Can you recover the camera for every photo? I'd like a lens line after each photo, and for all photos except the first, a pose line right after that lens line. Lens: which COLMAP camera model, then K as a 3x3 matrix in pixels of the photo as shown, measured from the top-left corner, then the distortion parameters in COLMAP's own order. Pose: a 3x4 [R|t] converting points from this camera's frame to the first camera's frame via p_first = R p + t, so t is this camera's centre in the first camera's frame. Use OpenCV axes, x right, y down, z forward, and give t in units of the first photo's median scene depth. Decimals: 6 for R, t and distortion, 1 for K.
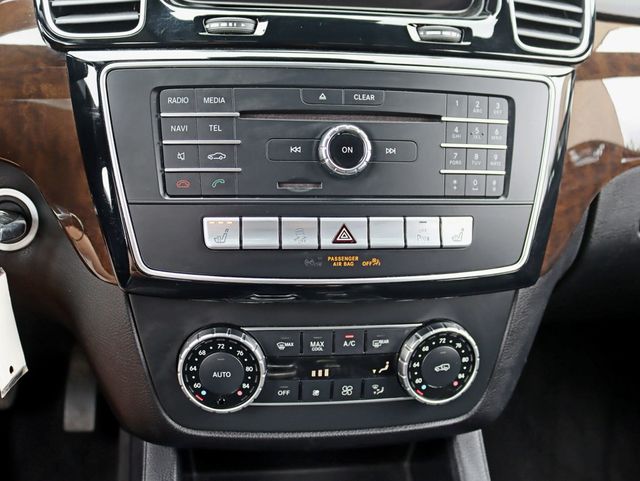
lens RADIAL K [[666.1, 0, 319.1], [0, 666.1, 244.1], [0, 0, 1]] dist [-0.113707, 0.000000]
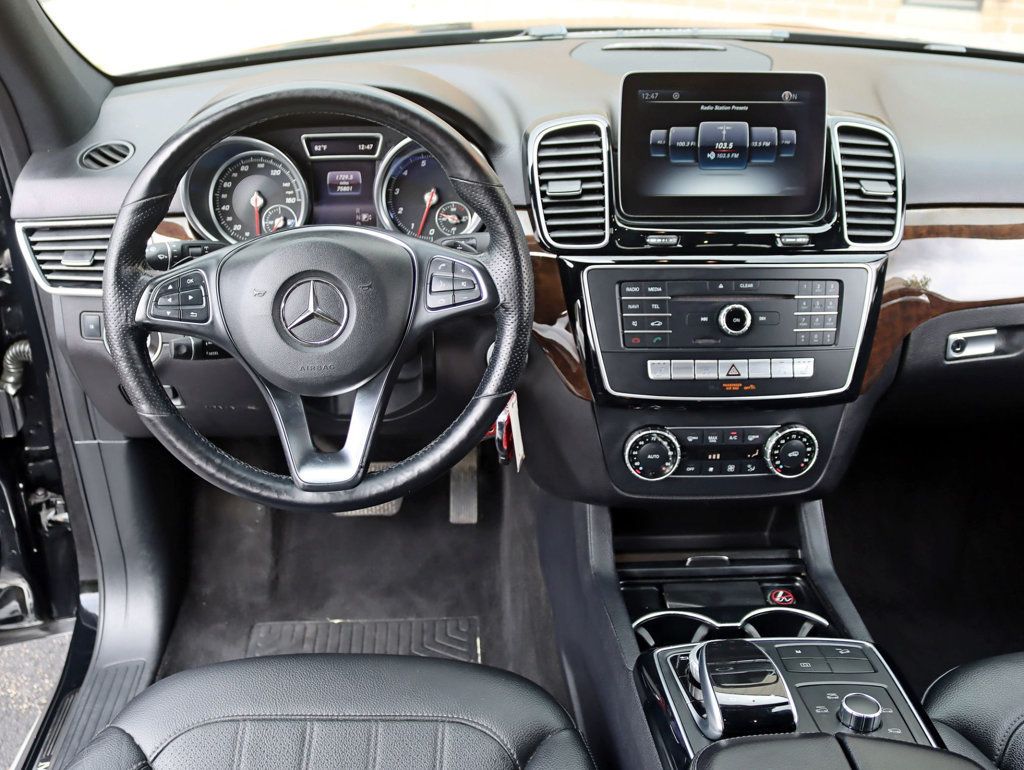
lens RADIAL K [[991.8, 0, 515.4], [0, 991.8, 385.8], [0, 0, 1]] dist [-0.106212, 0.000000]
pose [[0.994651, 0.001998, -0.103269, -0.230080], [0.005511, 0.997362, 0.072376, -0.146192], [0.103141, -0.072558, 0.992017, -1.376958]]
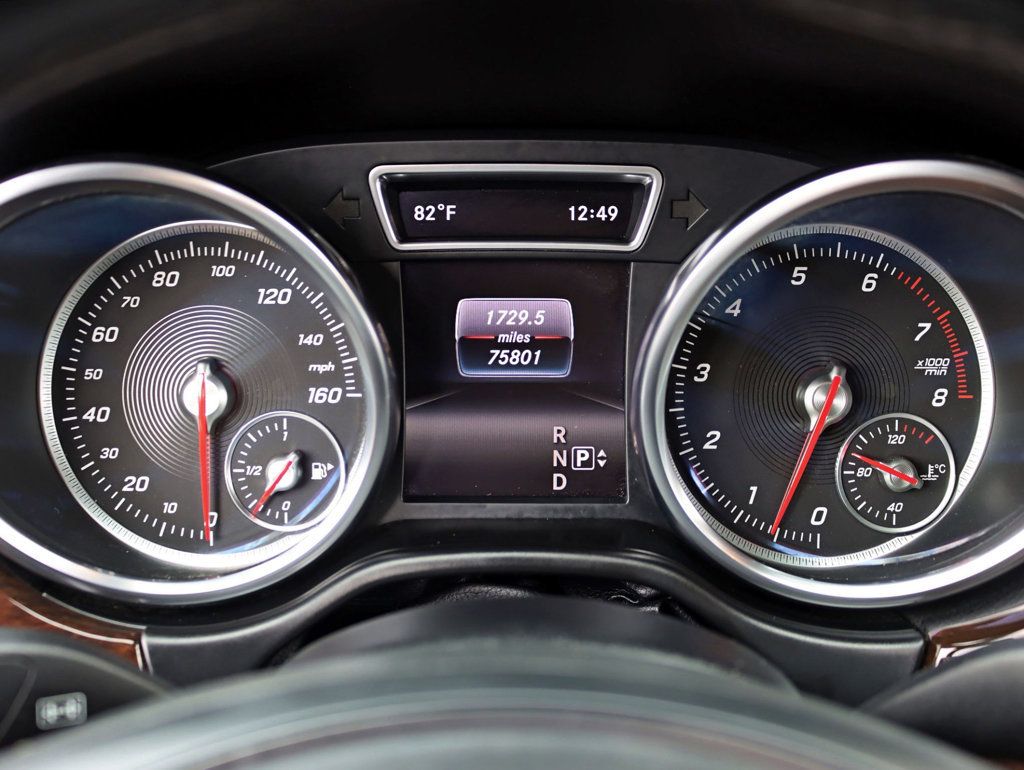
lens RADIAL K [[1110.8, 0, 509.3], [0, 1110.8, 380.3], [0, 0, 1]] dist [-0.053774, 0.000000]
pose [[0.989674, 0.015730, -0.142471, -0.821746], [-0.013425, 0.999763, 0.017127, -0.470558], [0.142706, -0.015037, 0.989651, 0.331247]]
